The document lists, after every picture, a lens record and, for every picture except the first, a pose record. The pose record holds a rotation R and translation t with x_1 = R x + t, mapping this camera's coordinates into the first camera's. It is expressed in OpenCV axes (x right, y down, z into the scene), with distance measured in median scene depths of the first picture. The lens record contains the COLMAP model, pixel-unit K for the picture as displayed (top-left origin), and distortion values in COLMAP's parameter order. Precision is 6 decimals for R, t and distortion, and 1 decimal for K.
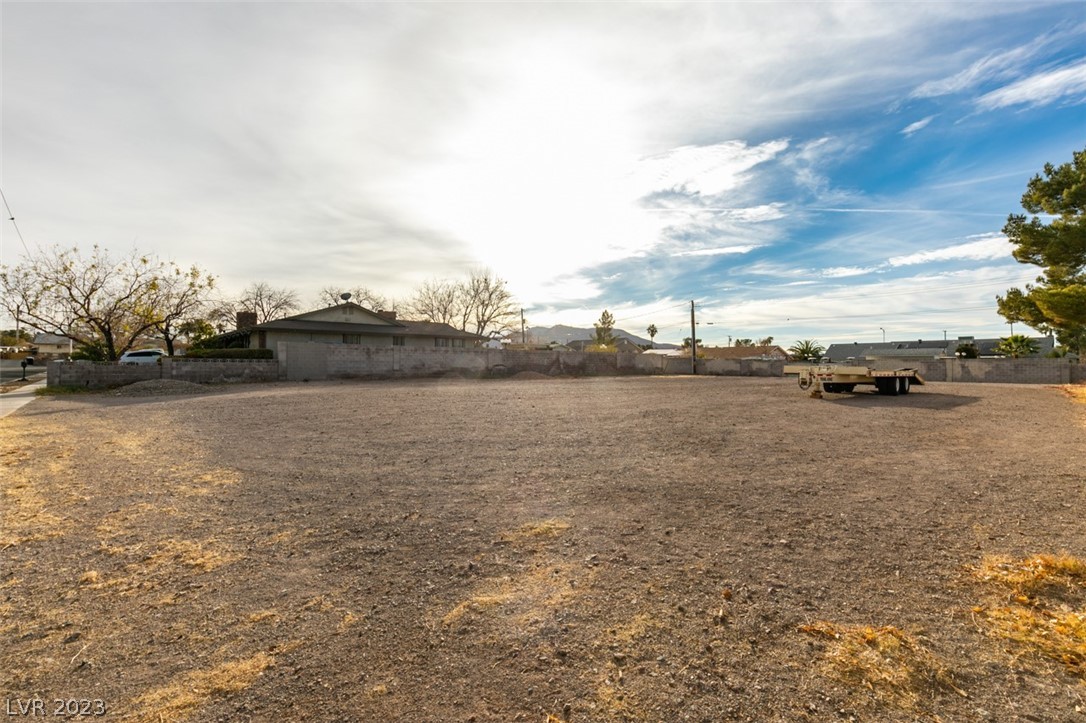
lens RADIAL K [[482.3, 0, 537.2], [0, 482.3, 360.3], [0, 0, 1]] dist [0.006690, -0.004089]
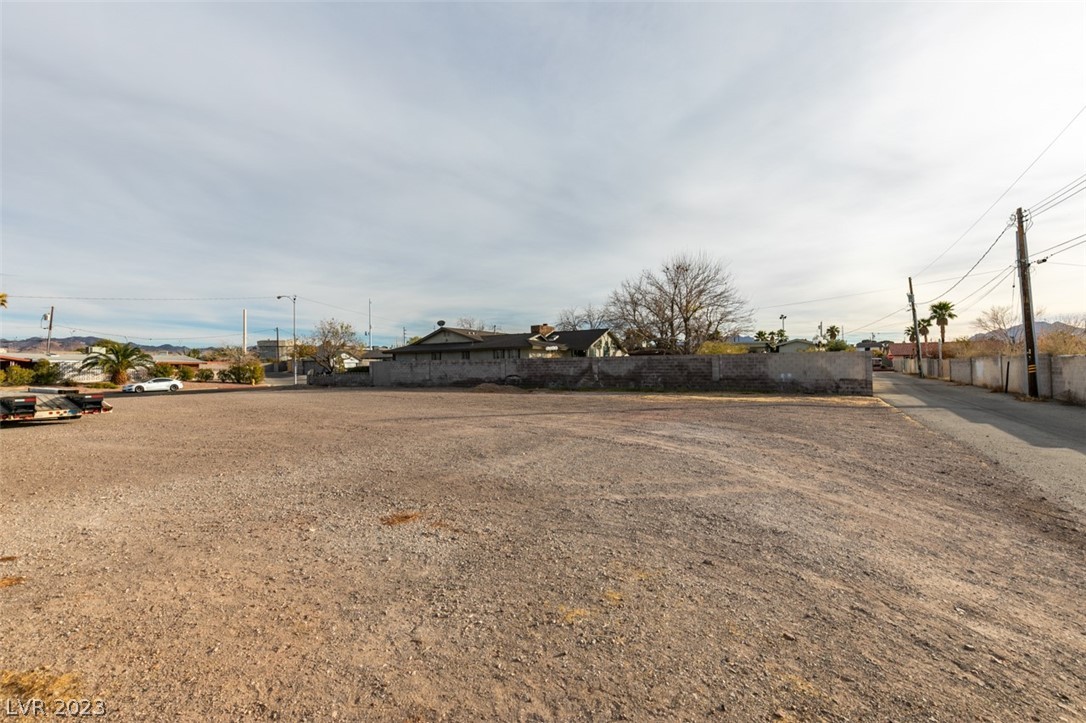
lens RADIAL K [[482.3, 0, 536.4], [0, 482.3, 358.1], [0, 0, 1]] dist [0.006690, -0.004089]
pose [[0.309080, -0.029021, -0.950593, 0.151909], [0.017396, 0.999540, -0.024859, -0.000027], [0.950877, -0.008853, 0.309442, 0.135929]]
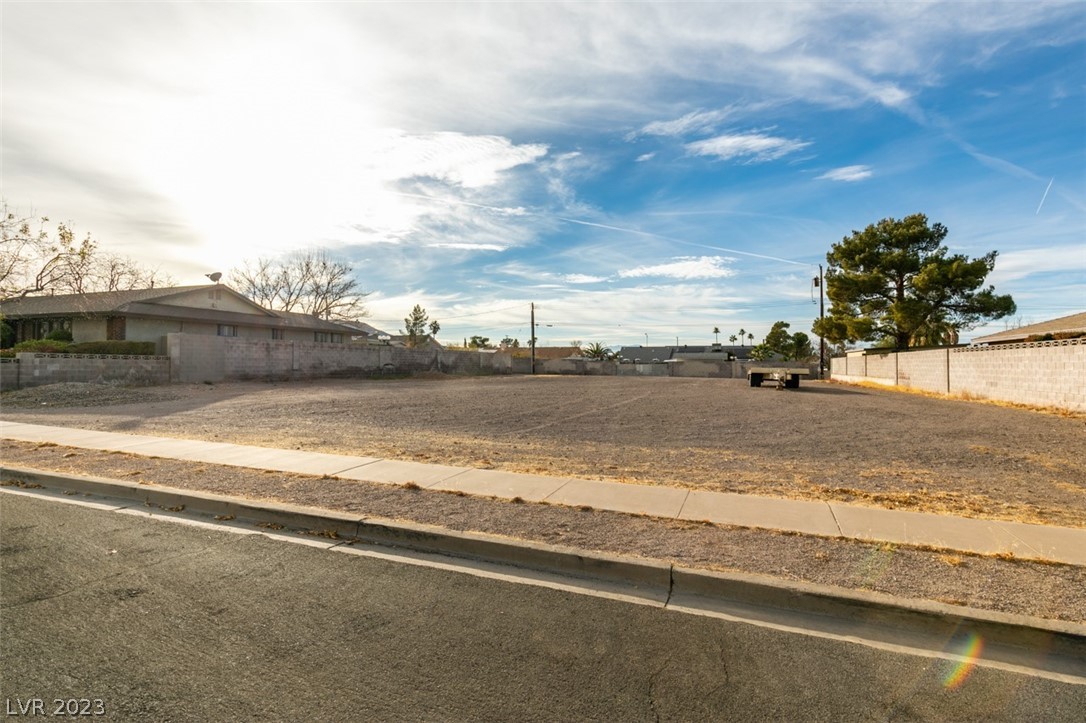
lens RADIAL K [[529.9, 0, 538.1], [0, 529.9, 370.6], [0, 0, 1]] dist [0.001113, -0.002728]
pose [[0.880592, -0.000103, 0.473876, -0.055230], [-0.010508, 0.999750, 0.019744, -0.000126], [-0.473759, -0.022366, 0.880370, -0.003027]]
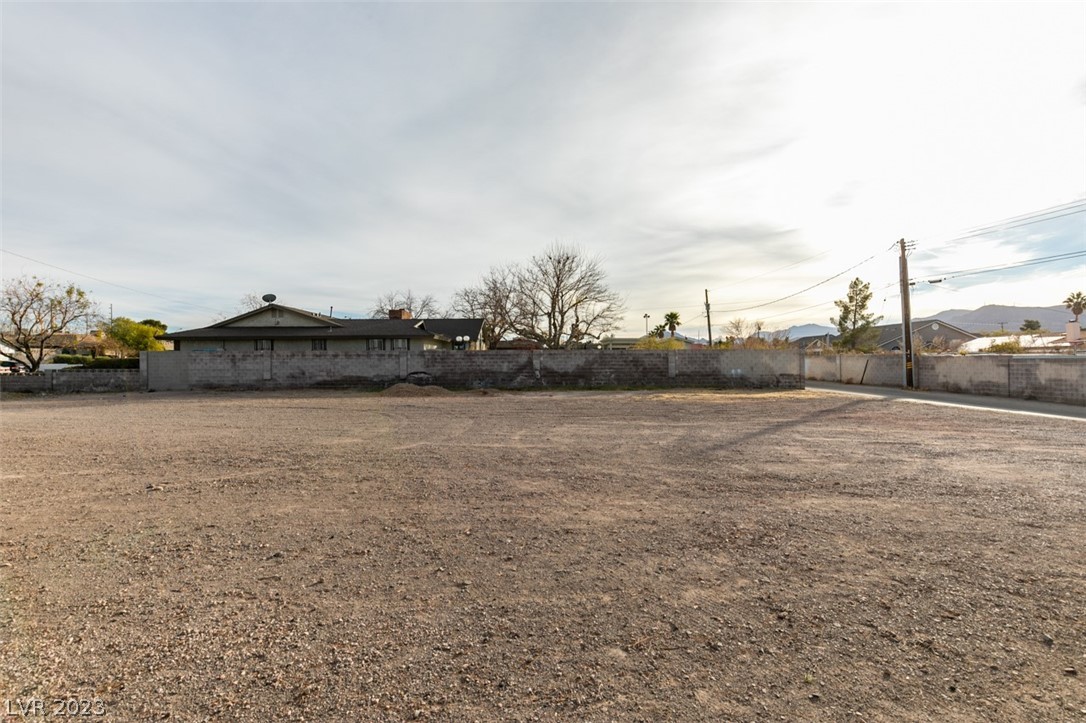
lens RADIAL K [[482.3, 0, 537.0], [0, 482.3, 358.9], [0, 0, 1]] dist [0.006690, -0.004089]
pose [[0.761107, -0.013124, -0.648494, 0.095366], [0.013000, 0.999903, -0.004979, -0.000865], [0.648497, -0.004640, 0.761203, 0.102046]]
